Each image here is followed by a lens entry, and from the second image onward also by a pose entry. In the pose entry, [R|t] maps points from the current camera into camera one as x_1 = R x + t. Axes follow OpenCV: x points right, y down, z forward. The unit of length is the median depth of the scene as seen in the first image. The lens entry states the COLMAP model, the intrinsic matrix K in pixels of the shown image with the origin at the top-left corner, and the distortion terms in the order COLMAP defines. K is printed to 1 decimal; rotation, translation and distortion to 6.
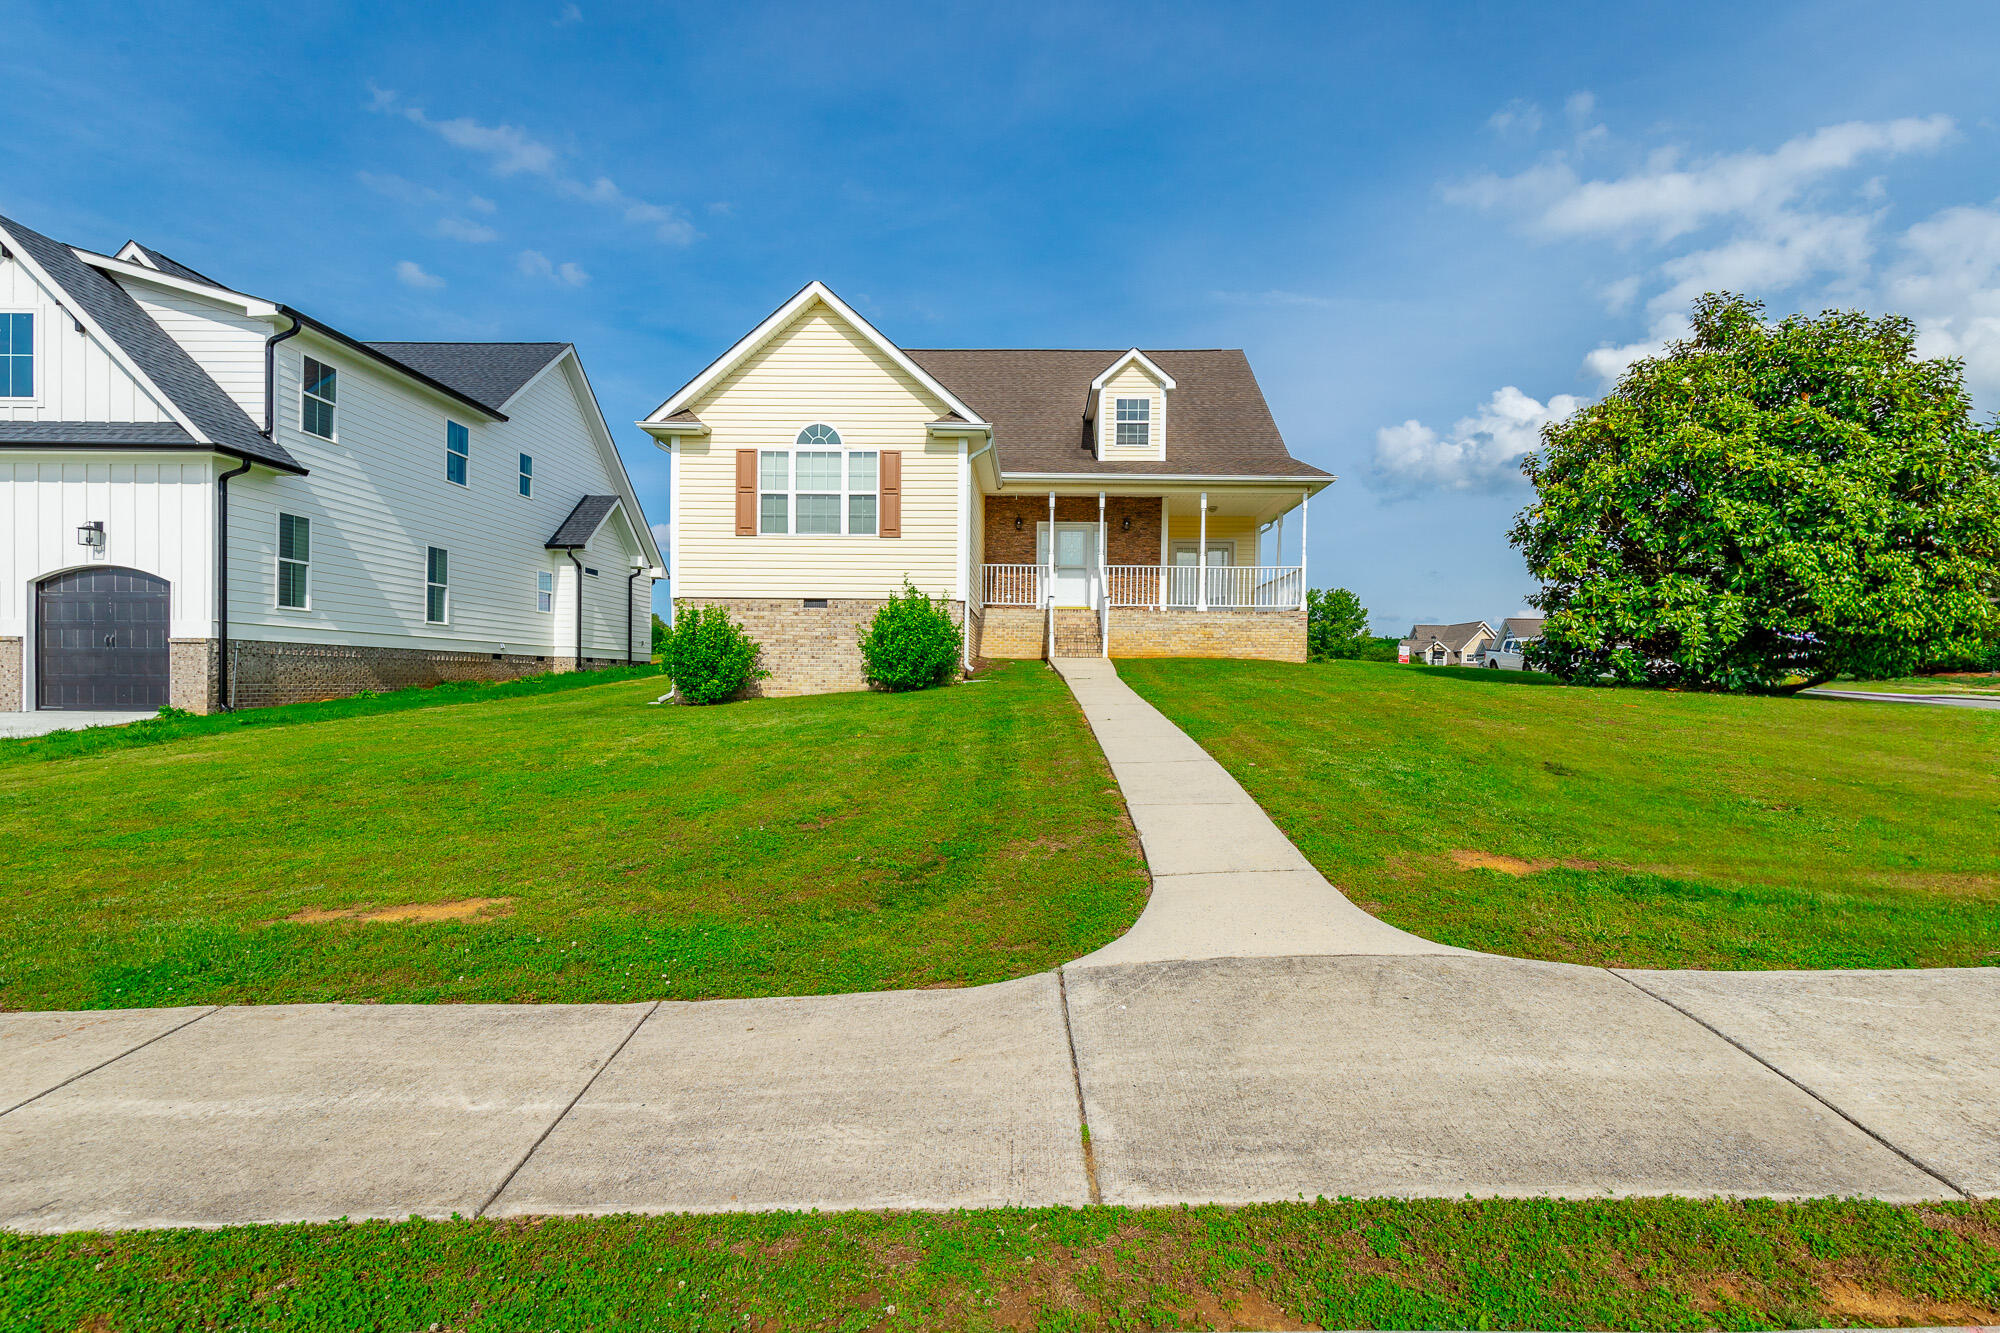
lens RADIAL K [[938.0, 0, 1006.6], [0, 938.0, 696.0], [0, 0, 1]] dist [0.002583, 0.000119]
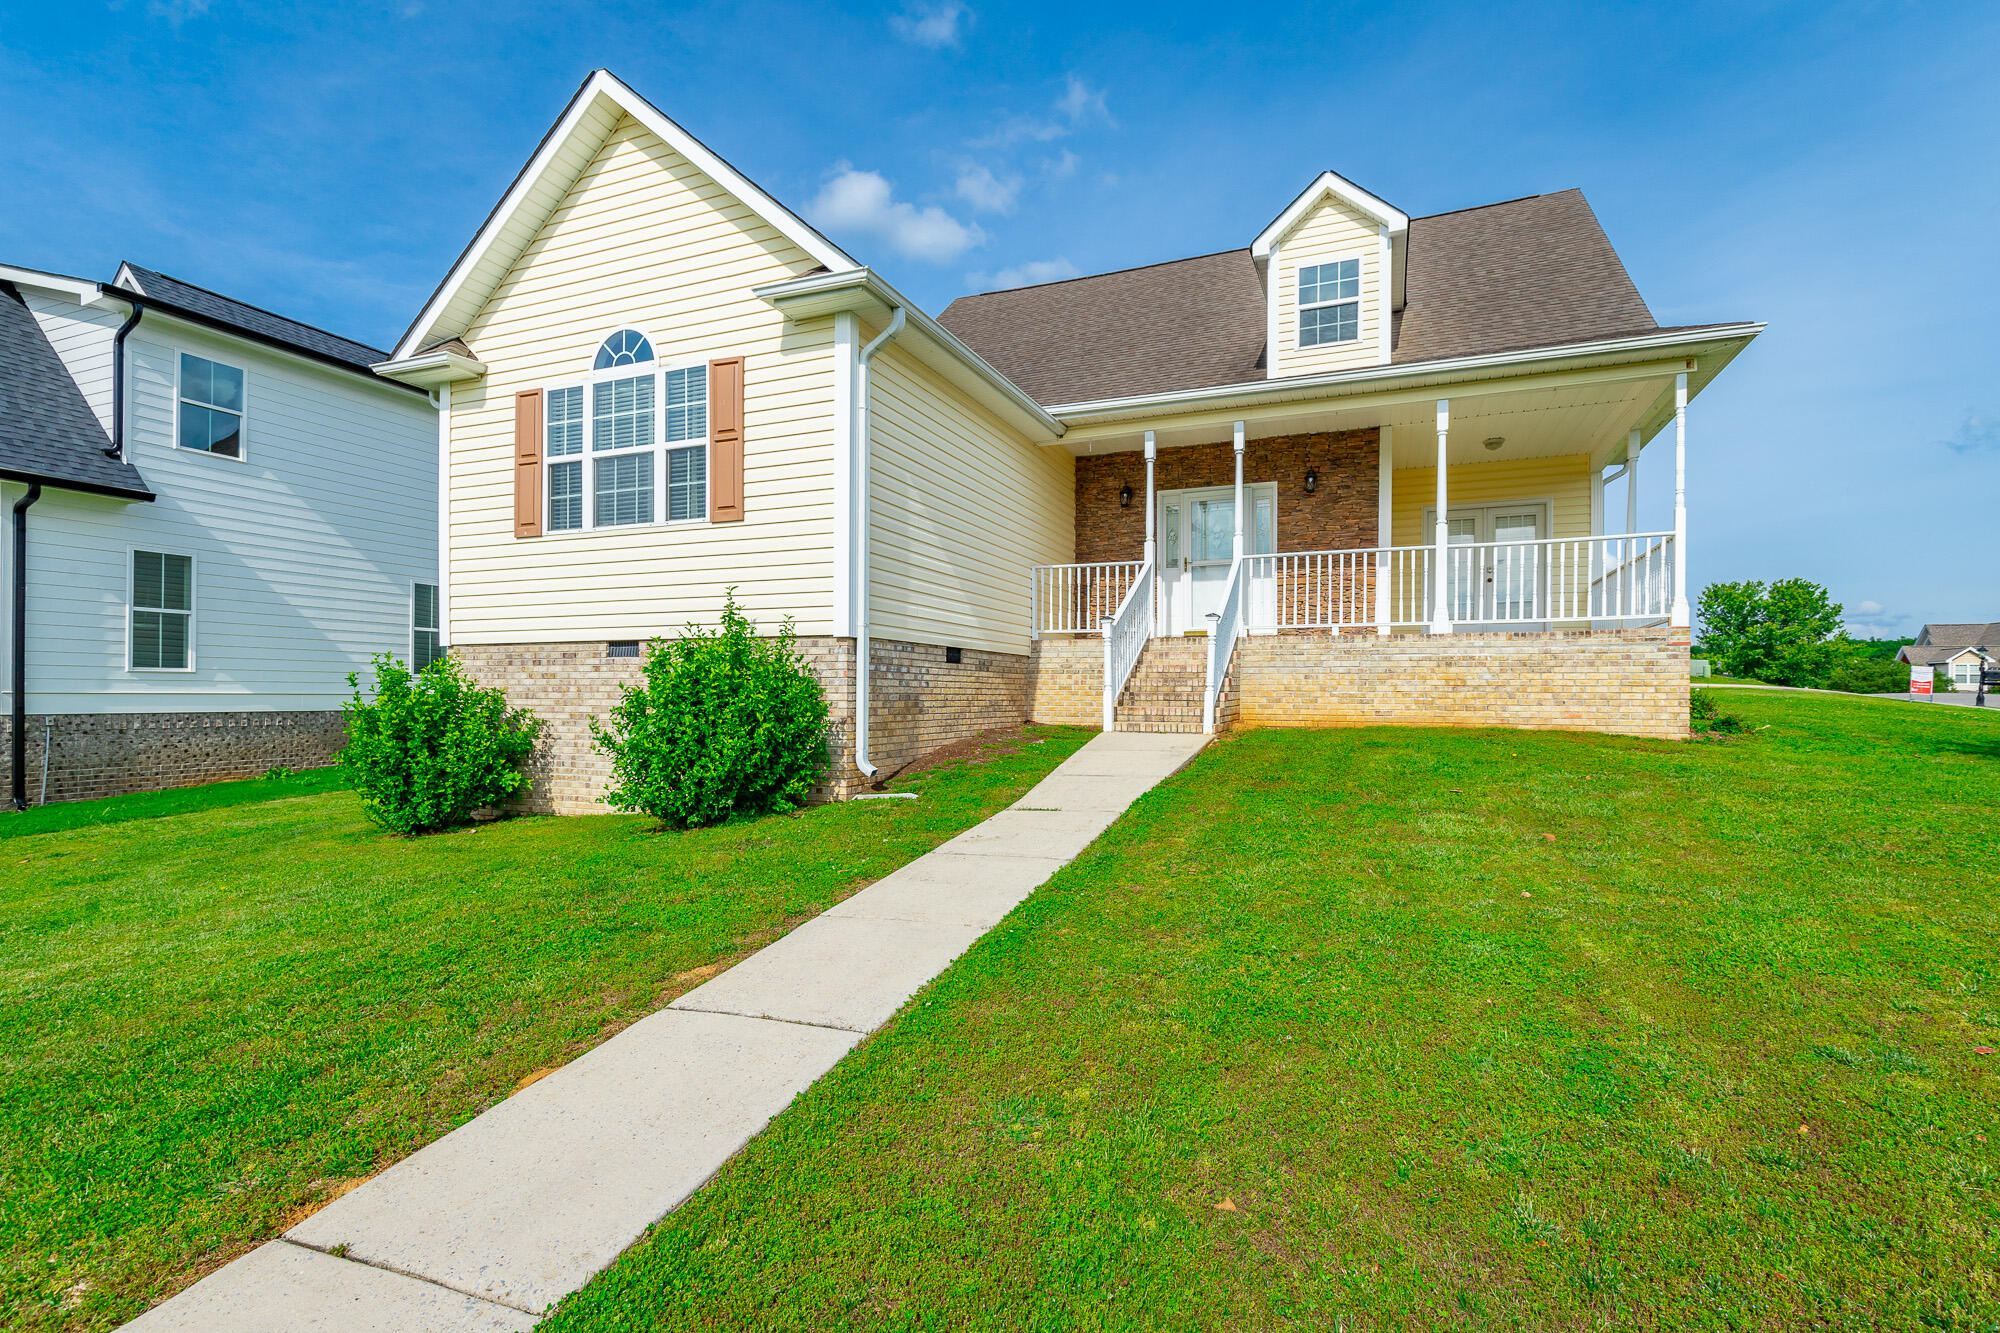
lens RADIAL K [[924.4, 0, 1019.1], [0, 924.4, 695.5], [0, 0, 1]] dist [0.001843, -0.000416]
pose [[0.936012, -0.008174, -0.351873, 0.203812], [0.002201, 0.999847, -0.017371, -0.058736], [0.351961, 0.015485, 0.935887, 0.544005]]
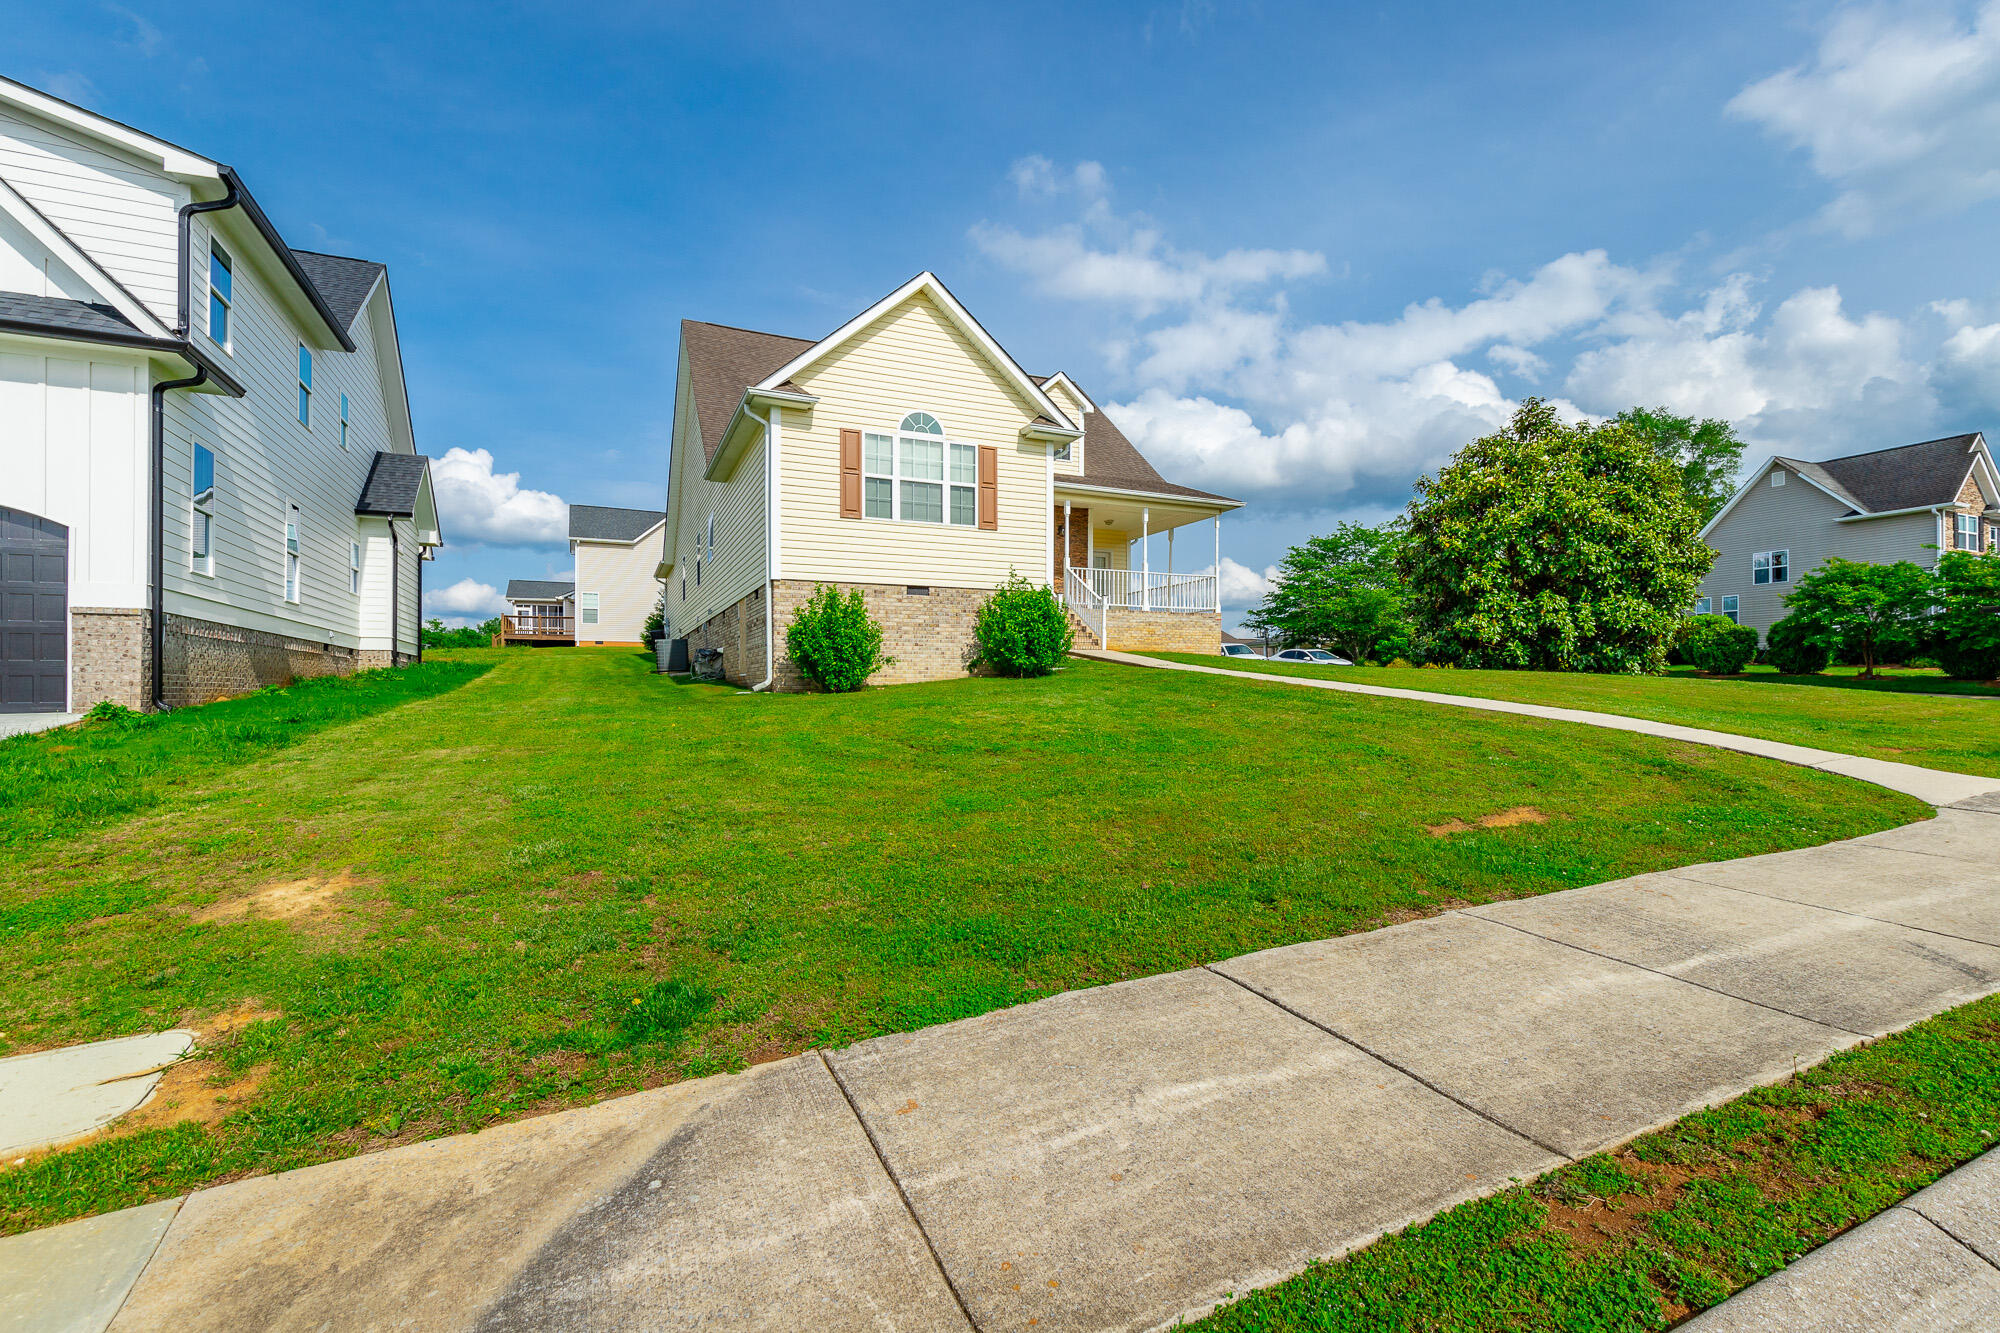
lens RADIAL K [[938.0, 0, 1006.6], [0, 938.0, 696.0], [0, 0, 1]] dist [0.002583, 0.000119]
pose [[0.895784, -0.014412, 0.444256, -0.543574], [0.019127, 0.999798, -0.006132, 0.020568], [-0.444078, 0.013990, 0.895879, 0.060741]]
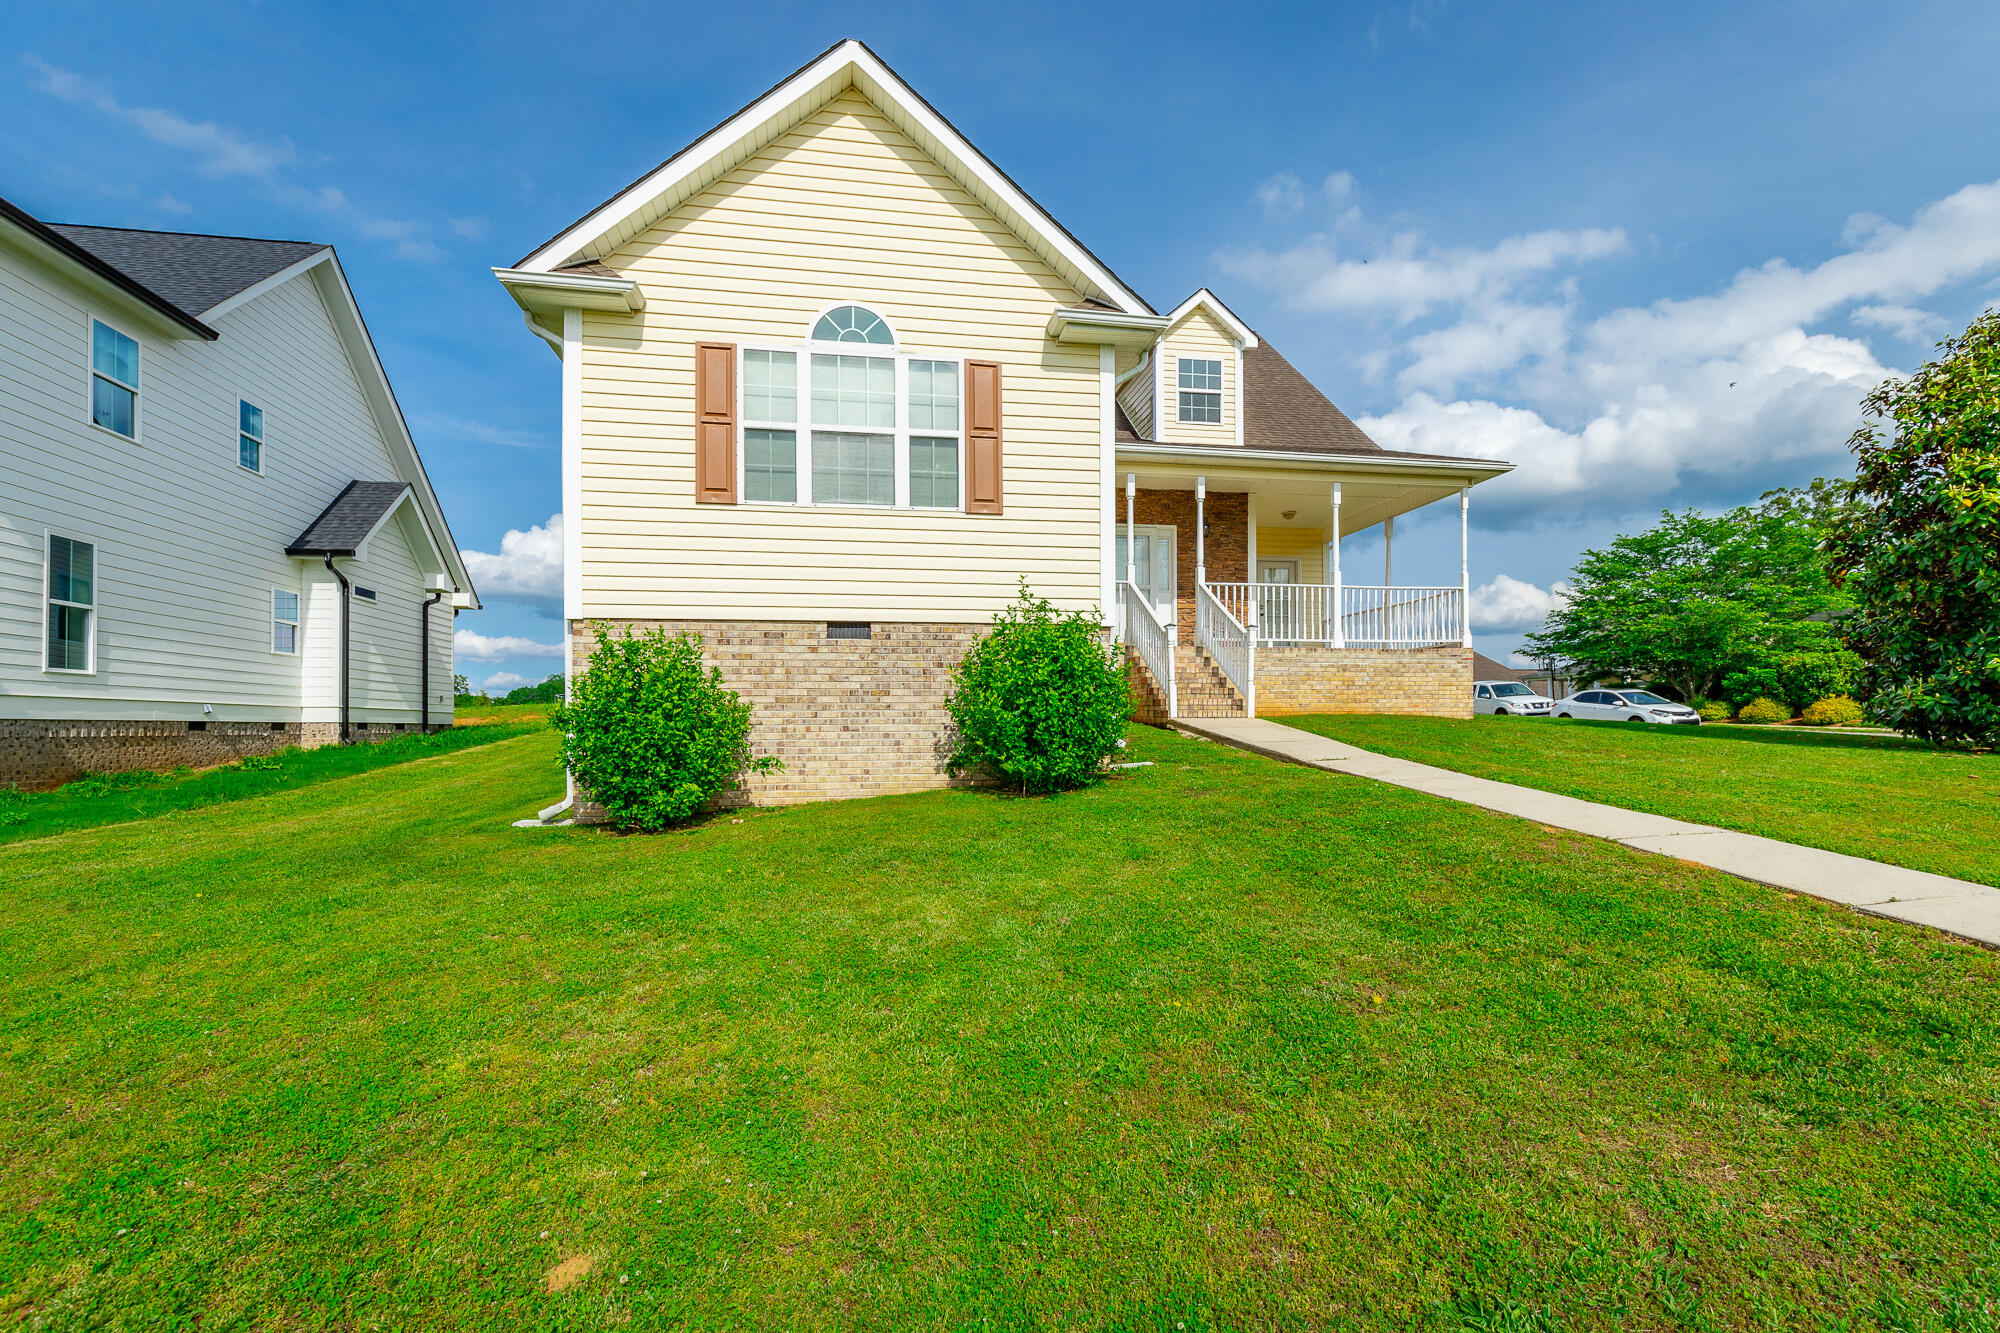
lens RADIAL K [[933.3, 0, 1004.8], [0, 933.3, 718.8], [0, 0, 1]] dist [0.002247, 0.000356]
pose [[0.979696, -0.015701, 0.199871, -0.215741], [0.020568, 0.999540, -0.022298, -0.032047], [-0.199429, 0.025957, 0.979568, 0.431136]]
